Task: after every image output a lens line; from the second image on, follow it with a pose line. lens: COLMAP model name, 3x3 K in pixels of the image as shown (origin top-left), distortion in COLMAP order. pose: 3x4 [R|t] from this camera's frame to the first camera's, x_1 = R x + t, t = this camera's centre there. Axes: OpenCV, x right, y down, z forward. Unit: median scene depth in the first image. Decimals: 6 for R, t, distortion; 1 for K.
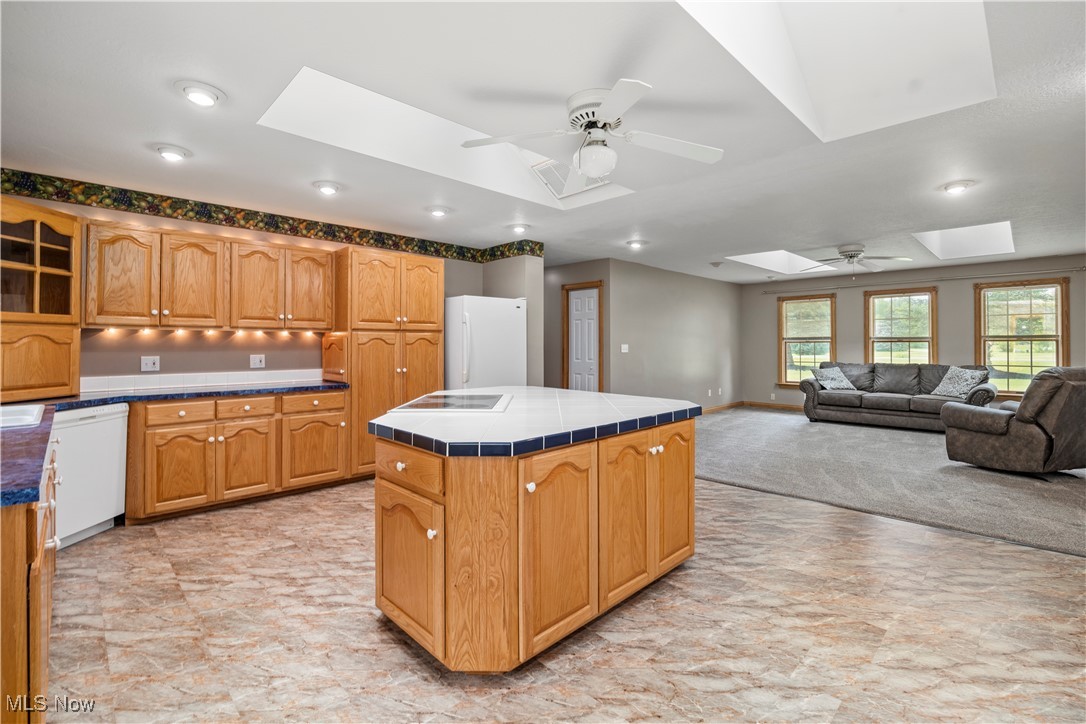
lens RADIAL K [[481.4, 0, 542.5], [0, 481.4, 347.9], [0, 0, 1]] dist [-0.001592, -0.000160]
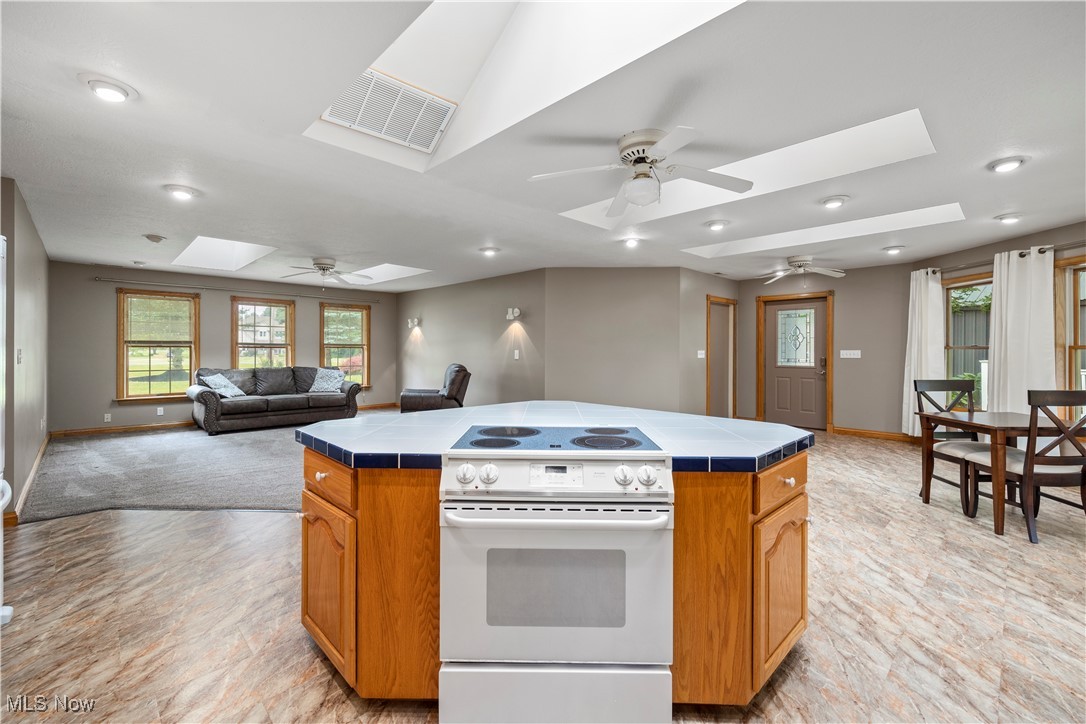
lens RADIAL K [[460.4, 0, 543.0], [0, 460.4, 362.0], [0, 0, 1]] dist [0.002035, 0.000222]
pose [[-0.001254, -0.018889, 0.999821, -0.306655], [0.000166, 0.999822, 0.018889, -0.000330], [-0.999999, 0.000190, -0.001251, 0.386762]]
